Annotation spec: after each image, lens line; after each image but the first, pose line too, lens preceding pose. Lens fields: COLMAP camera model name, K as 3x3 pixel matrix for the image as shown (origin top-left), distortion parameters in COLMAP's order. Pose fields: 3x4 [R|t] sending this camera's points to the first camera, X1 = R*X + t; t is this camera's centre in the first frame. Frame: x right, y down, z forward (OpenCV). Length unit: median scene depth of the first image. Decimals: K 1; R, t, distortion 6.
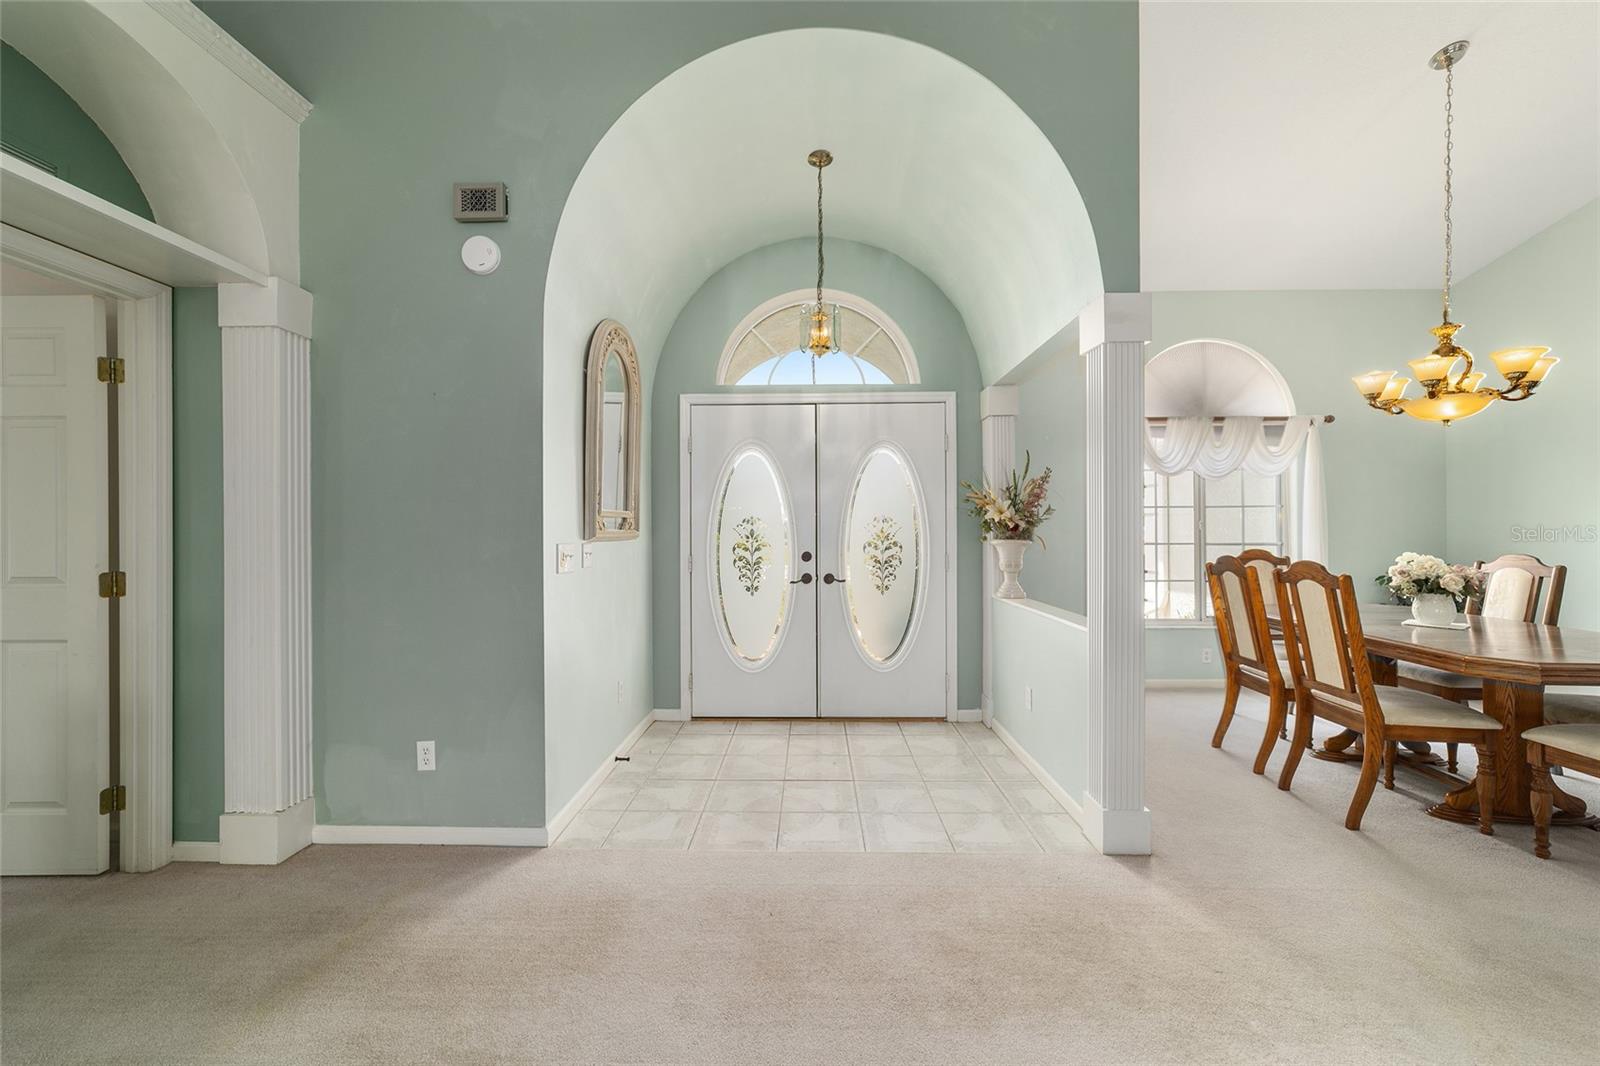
lens RADIAL K [[615.6, 0, 796.2], [0, 615.6, 528.1], [0, 0, 1]] dist [-0.018333, 0.008663]
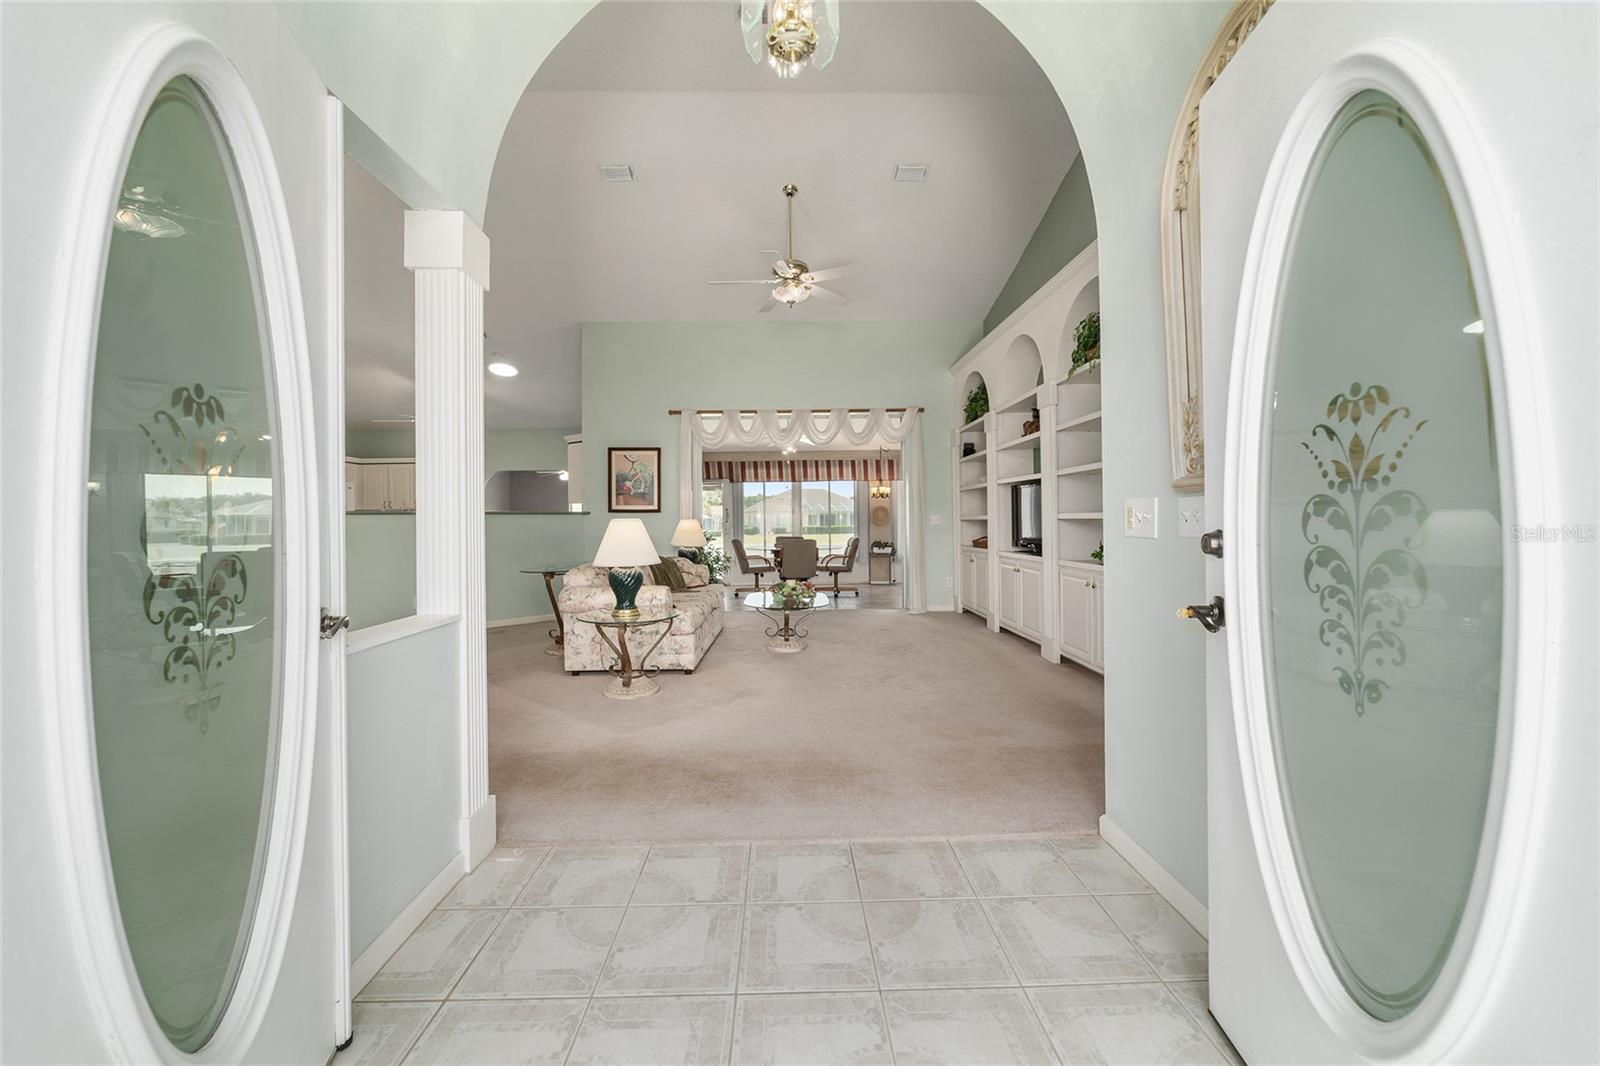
lens RADIAL K [[615.6, 0, 796.0], [0, 615.6, 517.9], [0, 0, 1]] dist [-0.018333, 0.008663]
pose [[-0.998886, 0.013424, -0.045245, 0.055517], [0.013636, 0.999897, -0.004396, 0.033833], [0.045181, -0.005008, -0.998966, 1.268016]]
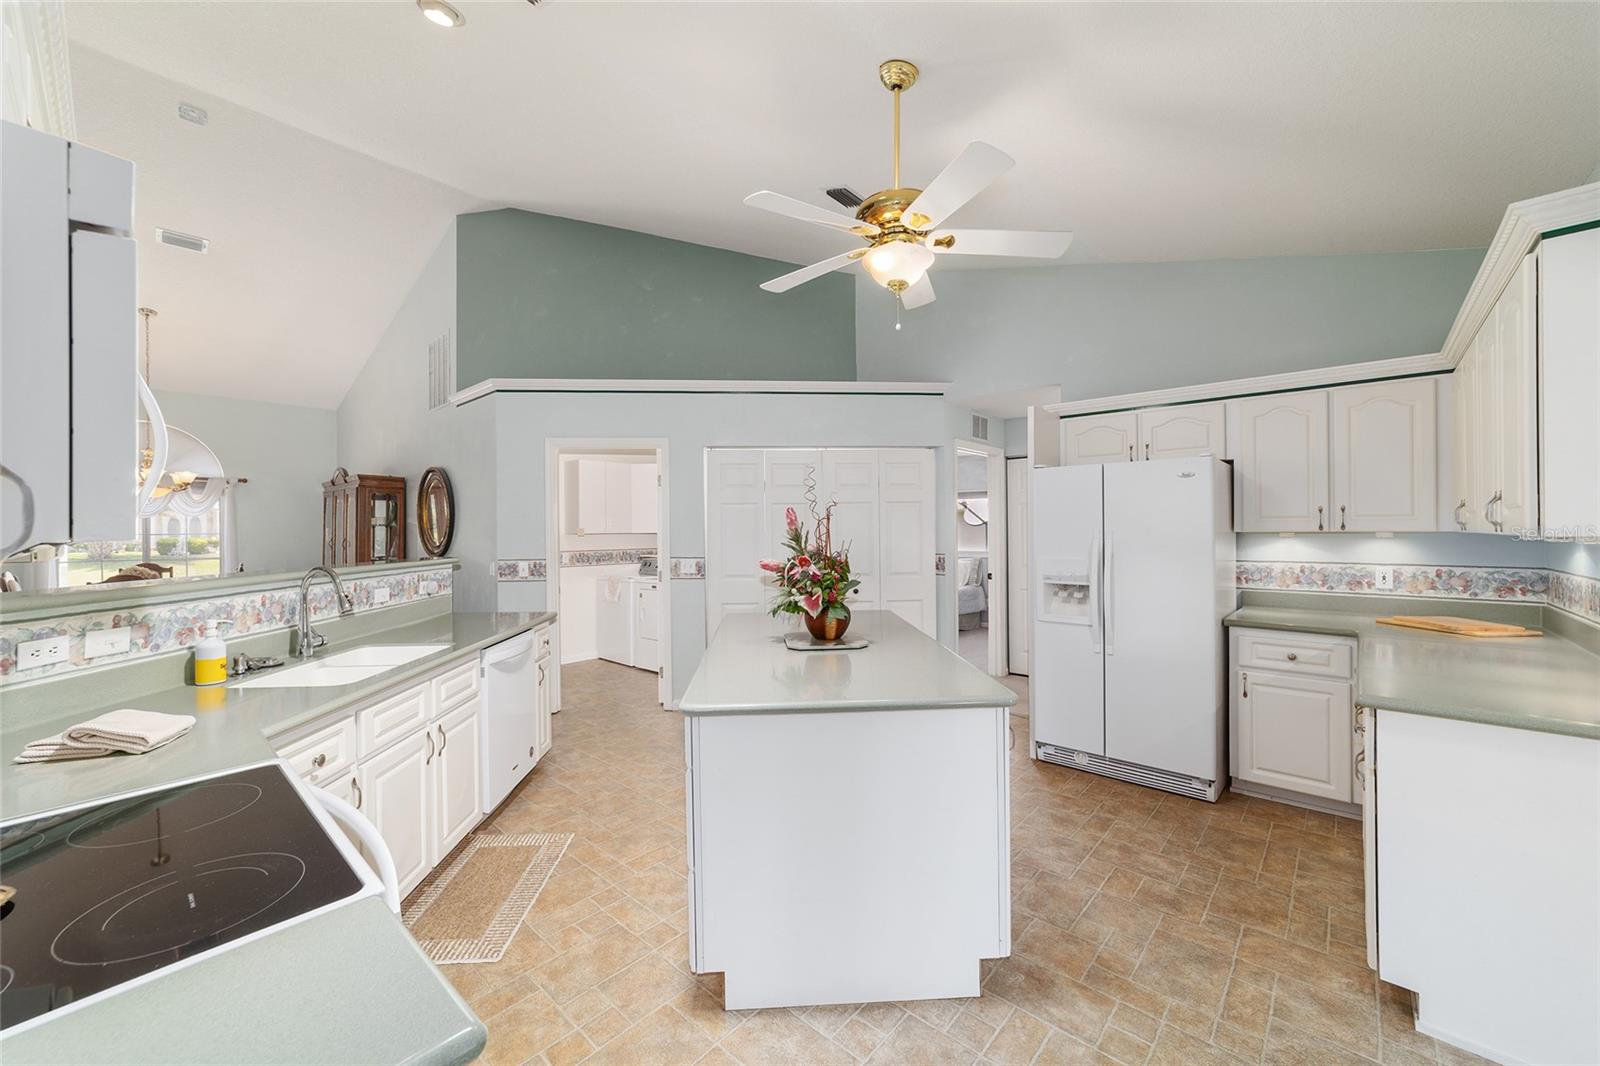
lens RADIAL K [[615.6, 0, 798.9], [0, 615.6, 524.6], [0, 0, 1]] dist [-0.018333, 0.008663]
pose [[0.649898, 0.002882, 0.760016, 0.784705], [0.004839, 0.999957, -0.007930, -0.052852], [-0.760006, 0.008831, 0.649856, -1.553809]]
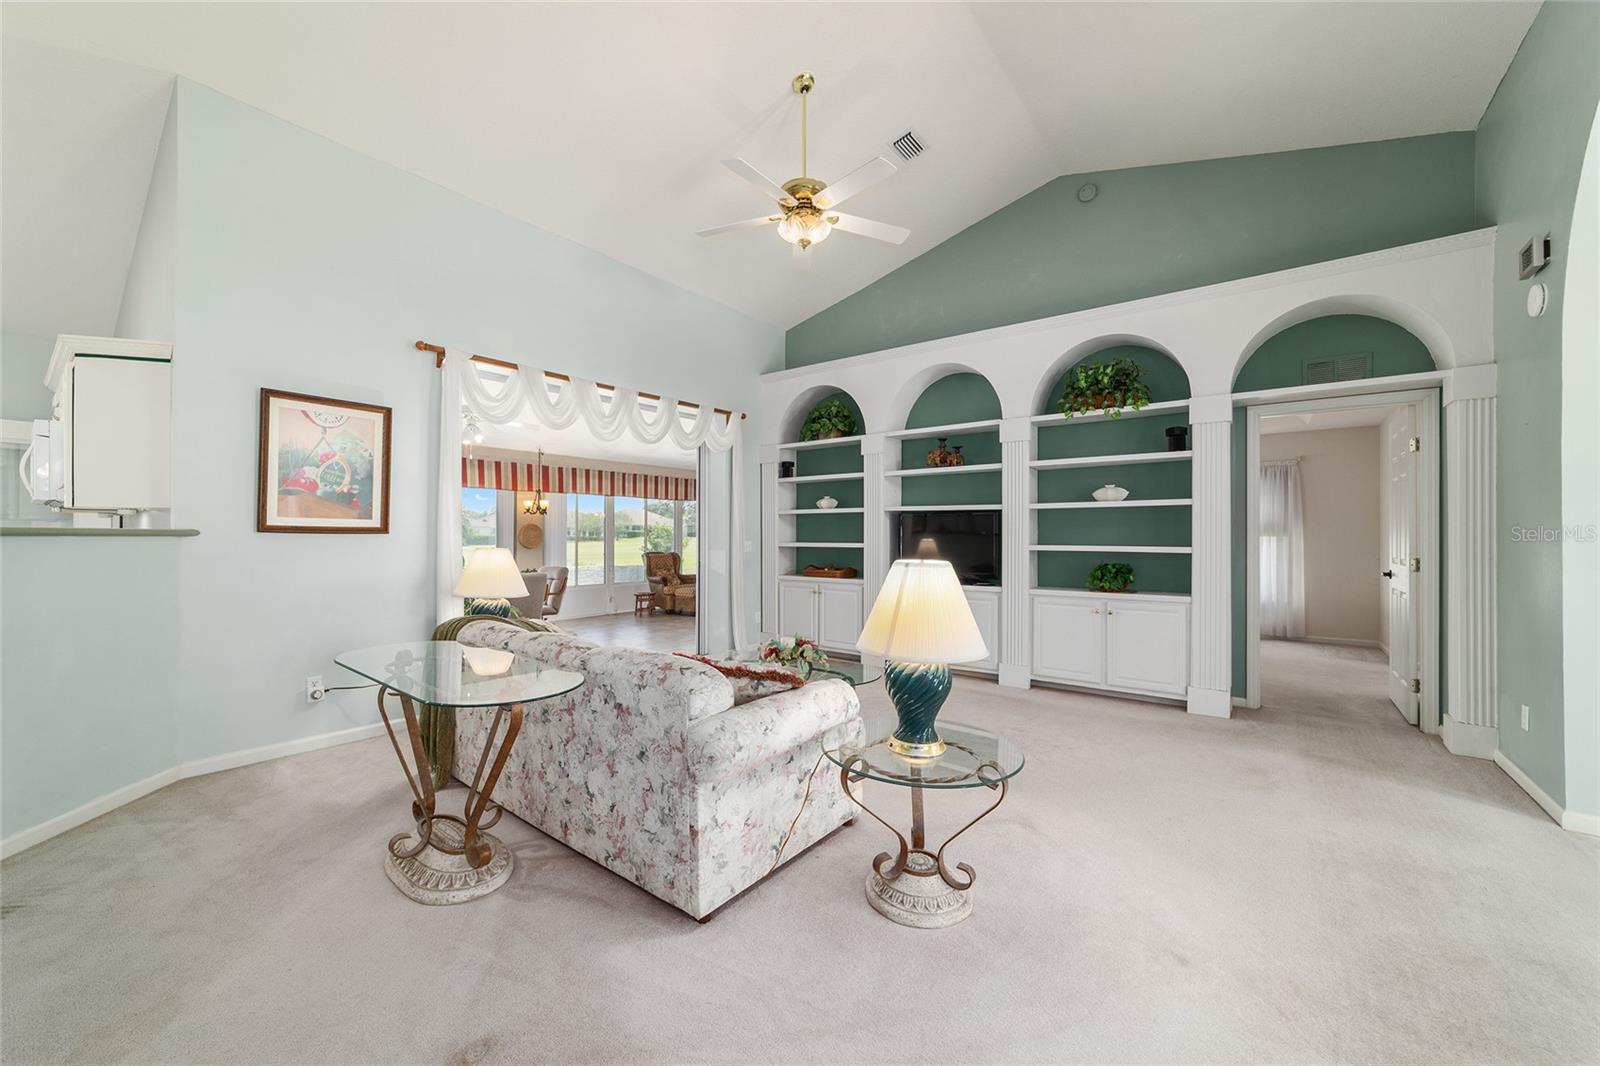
lens RADIAL K [[615.6, 0, 796.7], [0, 615.6, 530.2], [0, 0, 1]] dist [-0.018333, 0.008663]
pose [[-0.593652, -0.004667, -0.804709, 0.856754], [0.000176, 0.999982, -0.005930, 0.000496], [0.804722, -0.003662, -0.593640, 0.371727]]
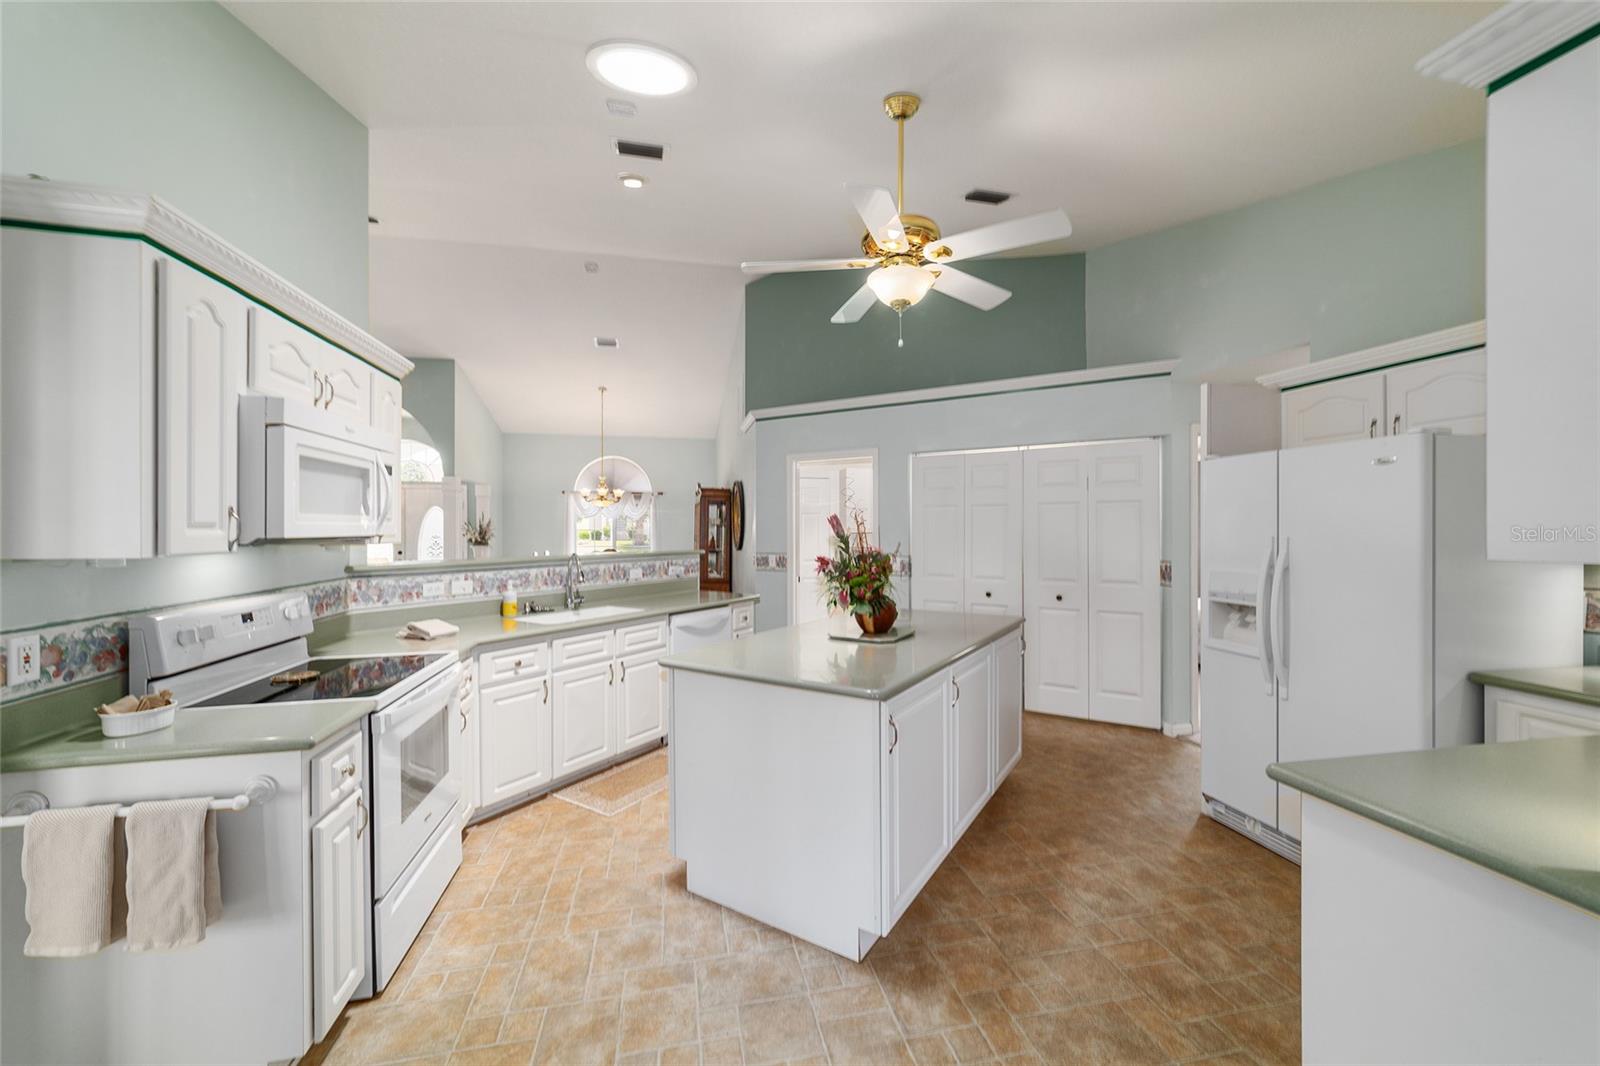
lens RADIAL K [[615.6, 0, 801.1], [0, 615.6, 521.9], [0, 0, 1]] dist [-0.018333, 0.008663]
pose [[0.971340, 0.003877, 0.237662, 1.091979], [-0.001465, 0.999946, -0.010325, -0.058701], [-0.237689, 0.009681, 0.971293, -1.874284]]
